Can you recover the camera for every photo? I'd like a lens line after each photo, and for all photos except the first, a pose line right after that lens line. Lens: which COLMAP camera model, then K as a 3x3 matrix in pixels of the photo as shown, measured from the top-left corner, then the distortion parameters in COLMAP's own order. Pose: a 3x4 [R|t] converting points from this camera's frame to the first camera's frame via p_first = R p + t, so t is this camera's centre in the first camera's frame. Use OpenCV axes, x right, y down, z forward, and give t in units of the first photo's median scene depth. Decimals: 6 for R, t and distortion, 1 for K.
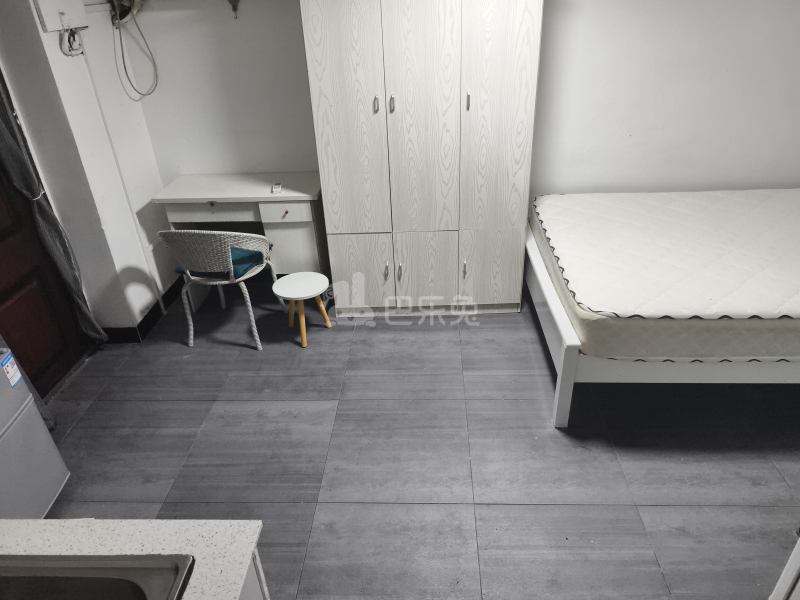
lens RADIAL K [[556.3, 0, 404.5], [0, 556.3, 304.5], [0, 0, 1]] dist [0.009887, -0.006416]
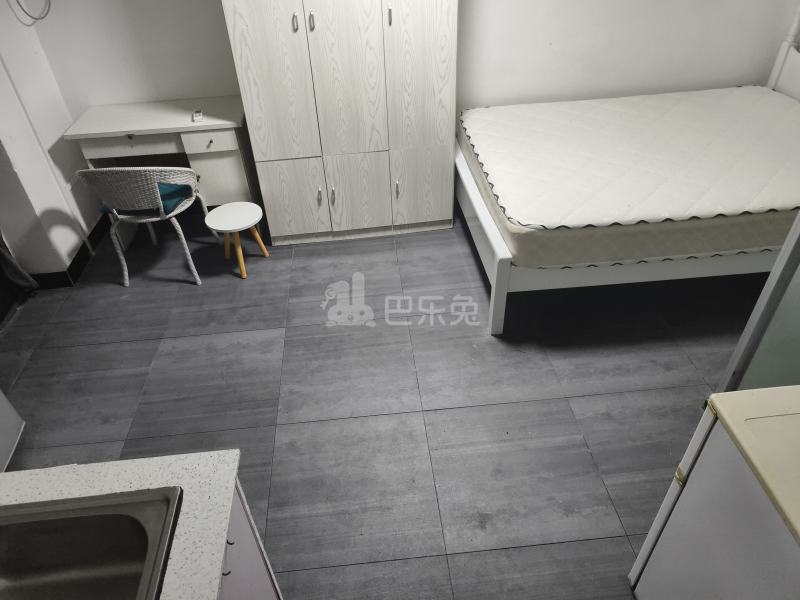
lens RADIAL K [[552.7, 0, 389.3], [0, 552.7, 296.1], [0, 0, 1]] dist [0.014123, -0.004598]
pose [[0.992544, -0.082510, 0.089717, -0.014496], [0.069565, 0.987860, 0.138902, -0.014478], [-0.100089, -0.131626, 0.986234, -0.022379]]
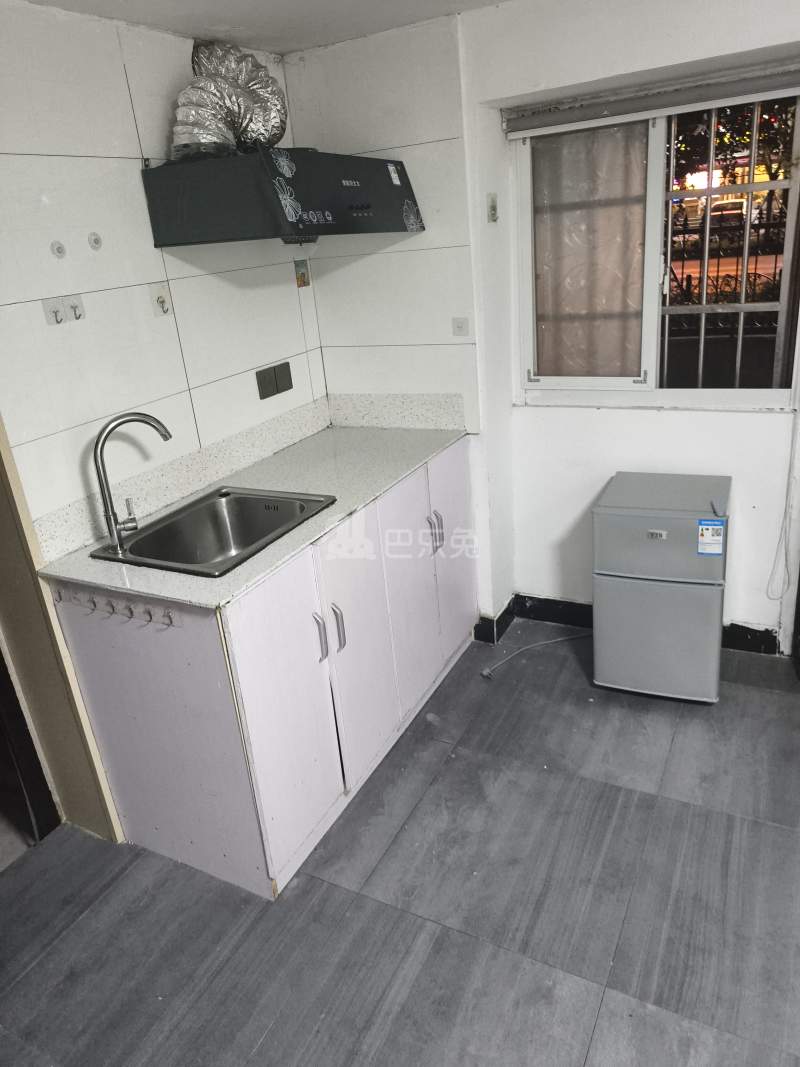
lens RADIAL K [[742.0, 0, 397.7], [0, 742.0, 529.1], [0, 0, 1]] dist [0.009887, -0.006416]
pose [[-0.421095, 0.412986, -0.807540, 0.265828], [-0.356237, 0.743476, 0.565985, -0.252633], [0.834131, 0.526009, -0.165953, 0.583197]]
